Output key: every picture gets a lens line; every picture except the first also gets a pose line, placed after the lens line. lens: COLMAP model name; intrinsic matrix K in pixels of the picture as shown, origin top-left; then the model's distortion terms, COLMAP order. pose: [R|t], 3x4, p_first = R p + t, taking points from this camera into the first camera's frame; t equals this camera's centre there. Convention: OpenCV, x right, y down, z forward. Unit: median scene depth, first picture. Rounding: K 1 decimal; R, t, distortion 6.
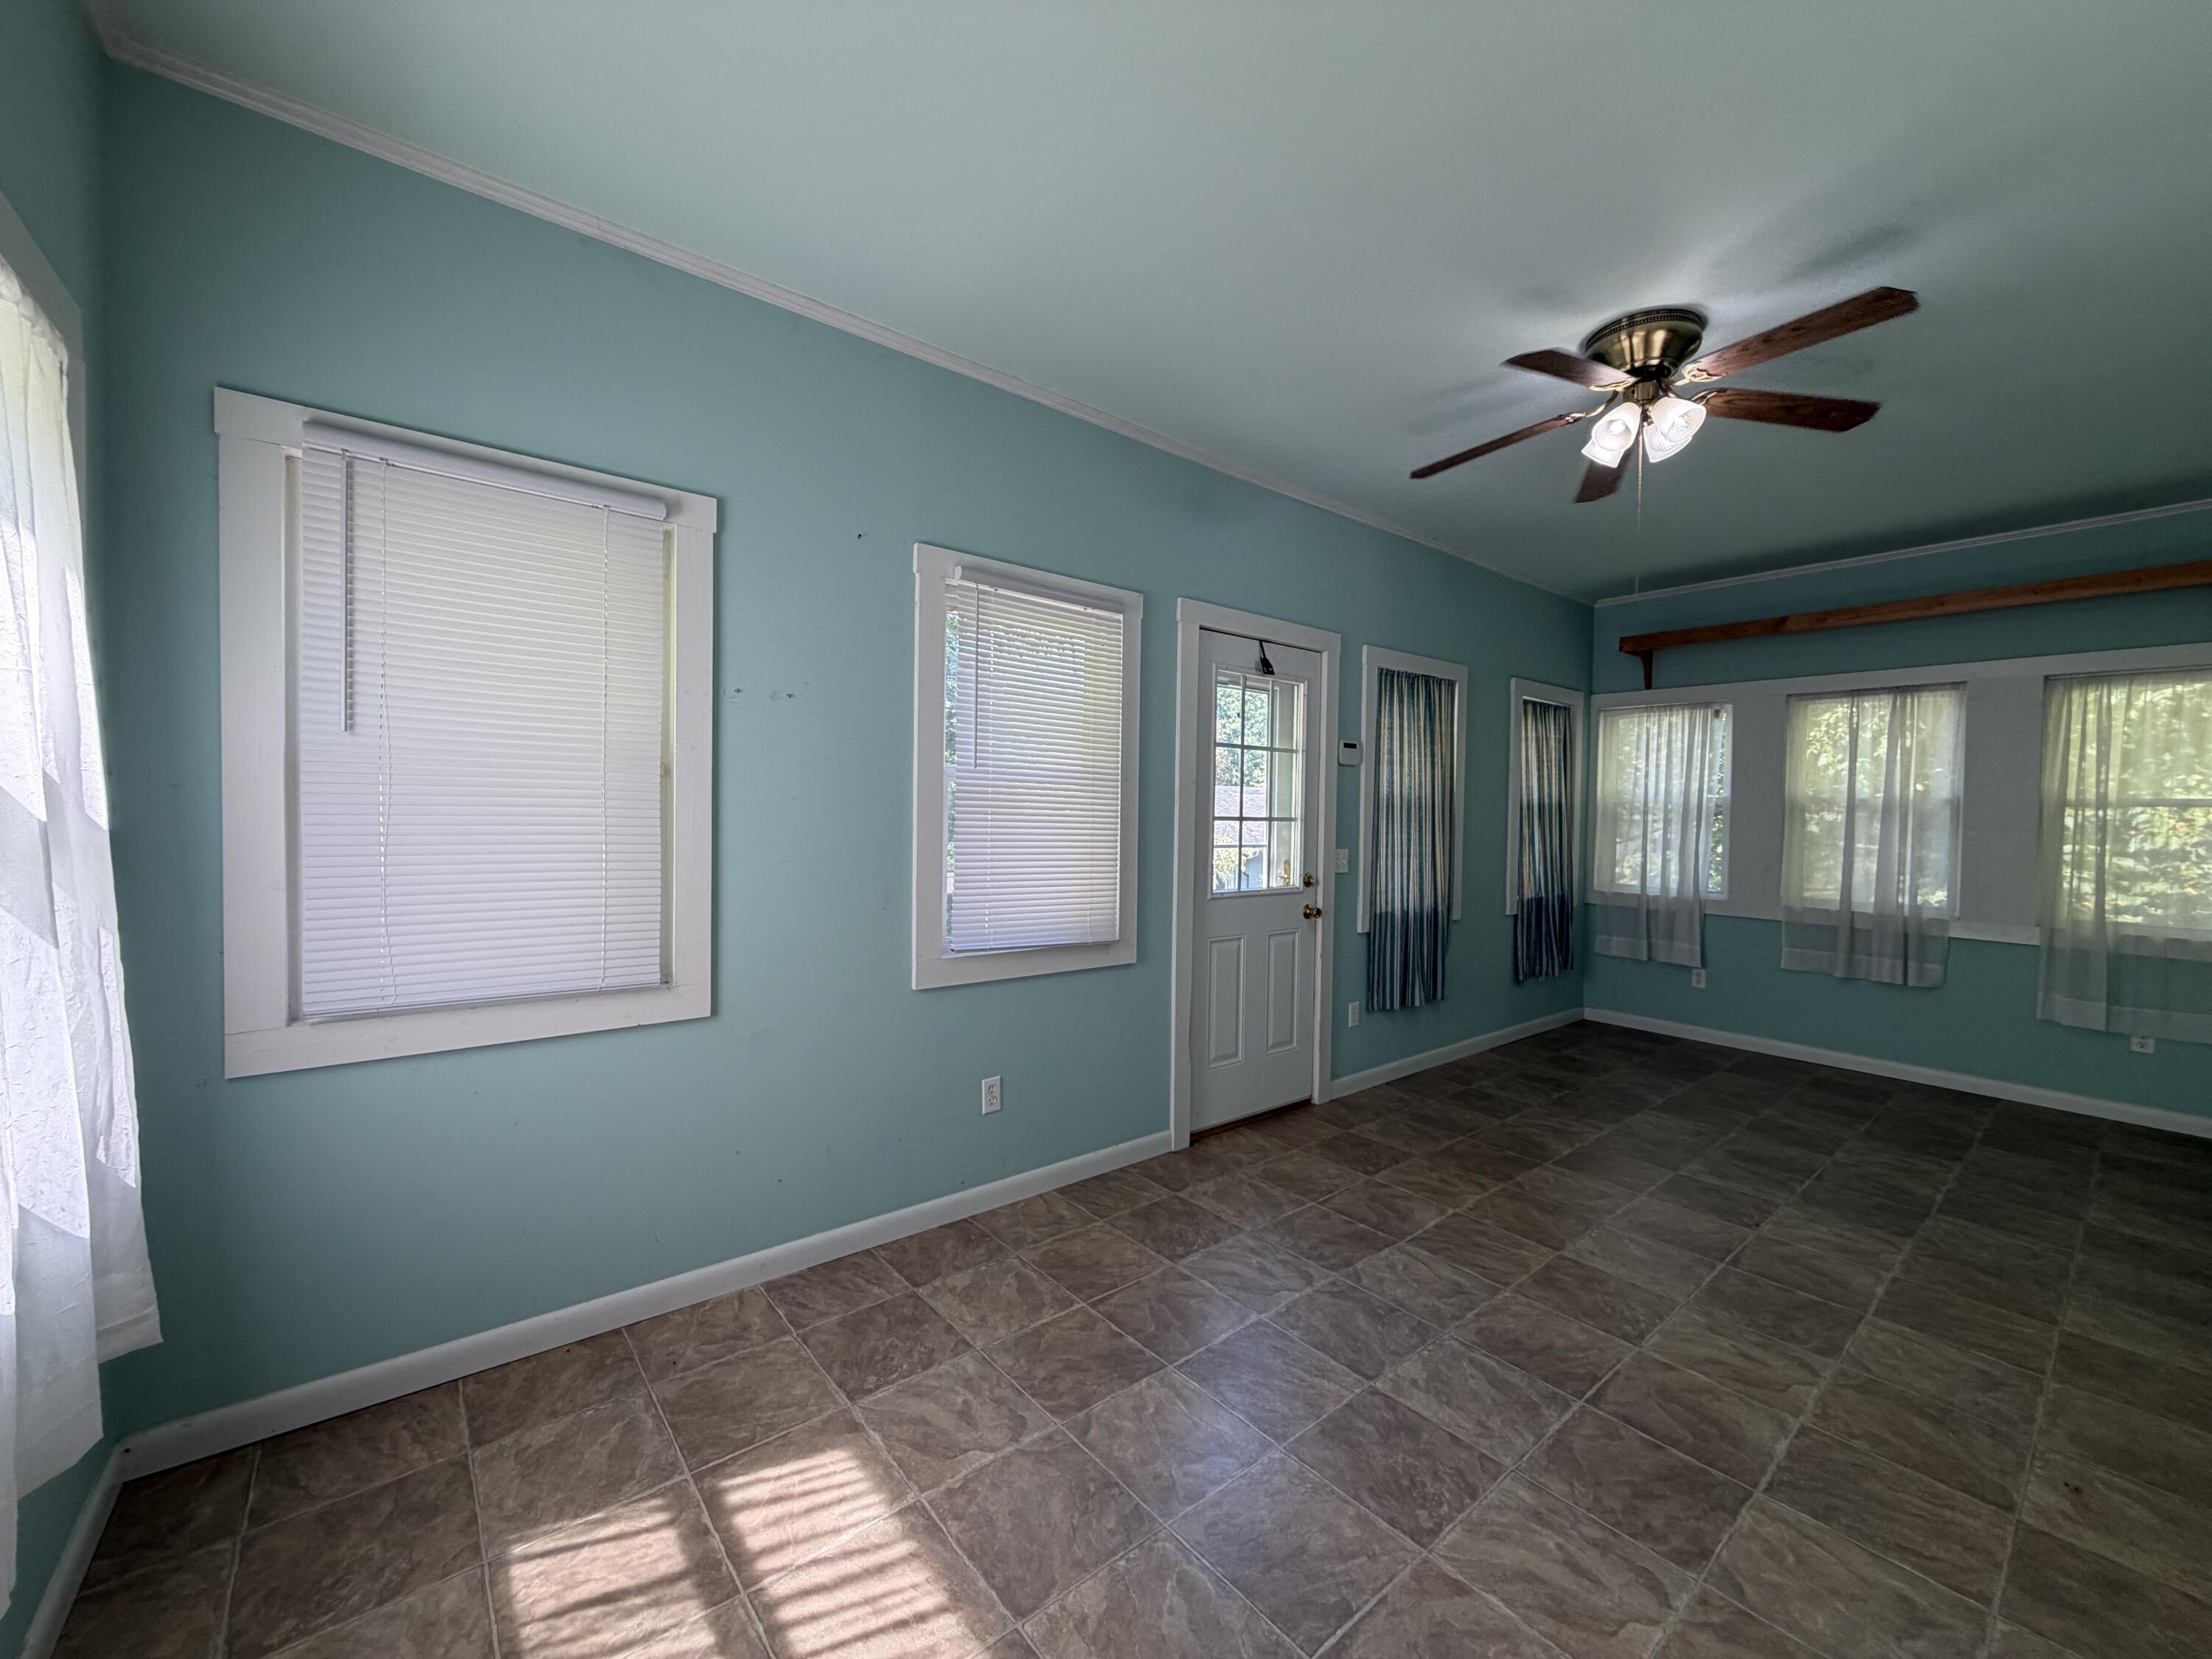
lens RADIAL K [[880.9, 0, 1098.7], [0, 880.9, 826.1], [0, 0, 1]] dist [0.001411, -0.000035]
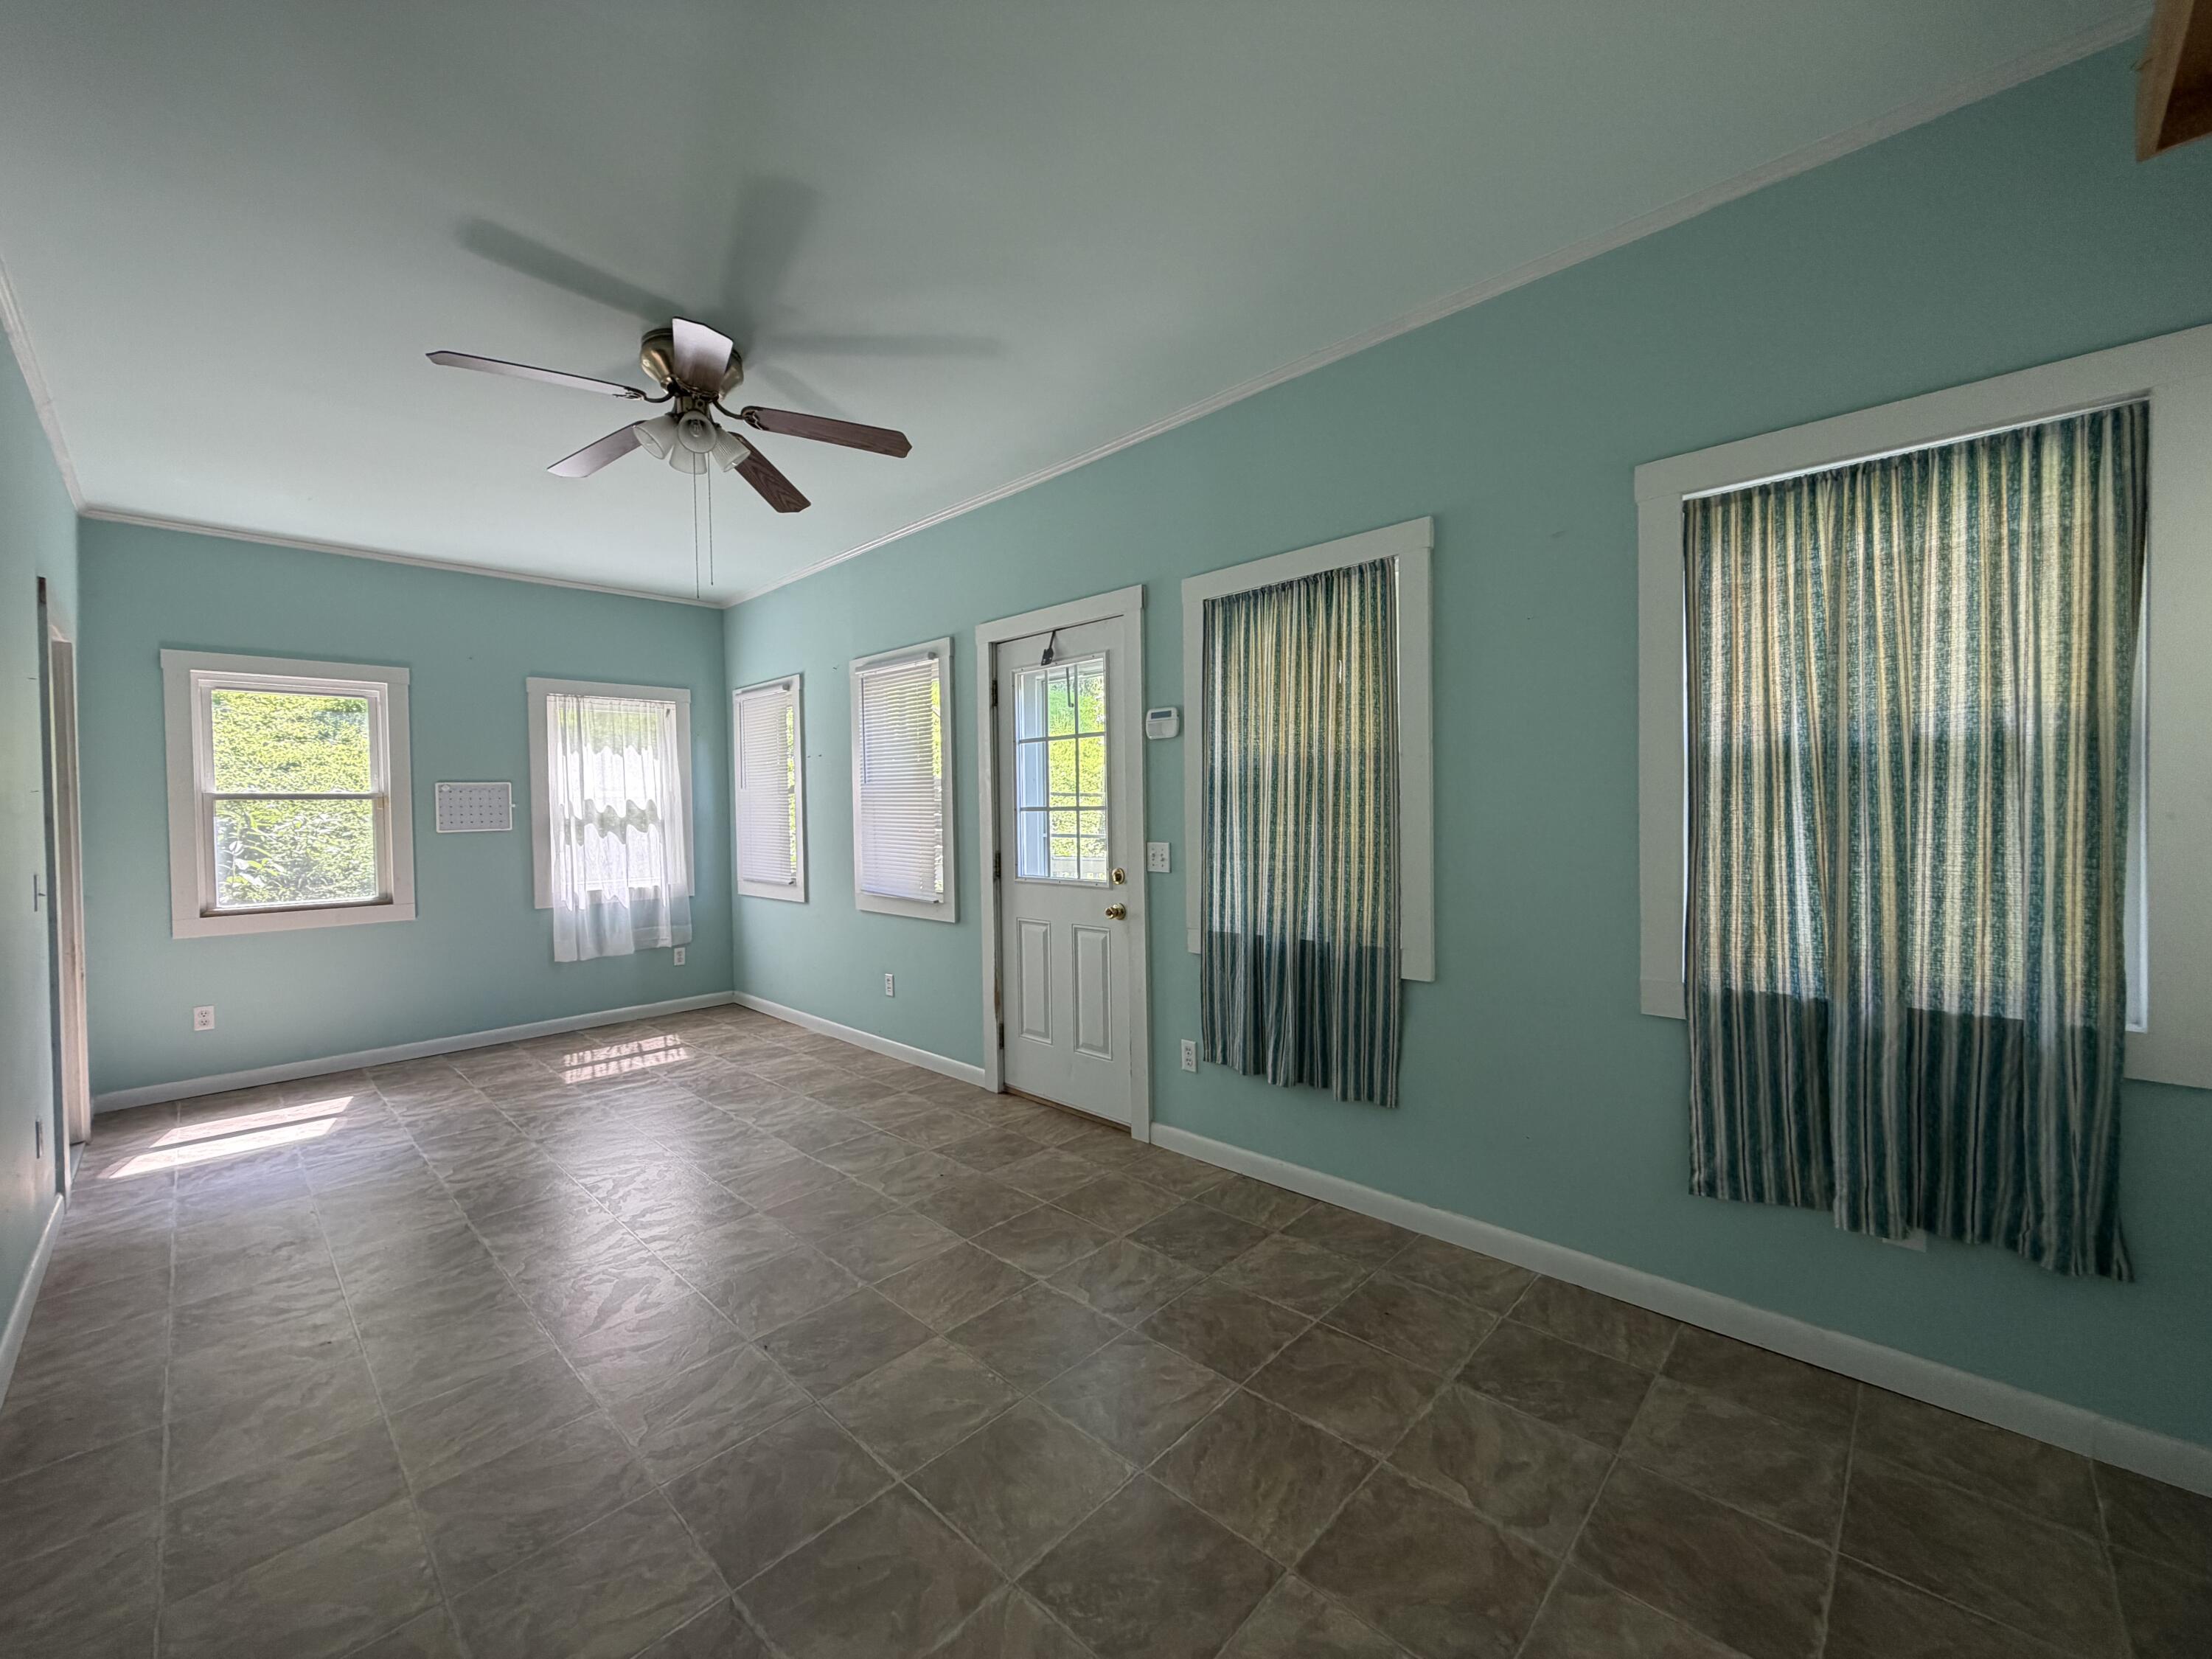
lens RADIAL K [[869.2, 0, 1159.8], [0, 869.2, 924.8], [0, 0, 1]] dist [-0.000504, -0.000033]
pose [[0.149358, 0.109641, -0.982686, 1.217699], [-0.001594, 0.993859, 0.110645, 0.005494], [0.988782, -0.014959, 0.148616, 1.003162]]
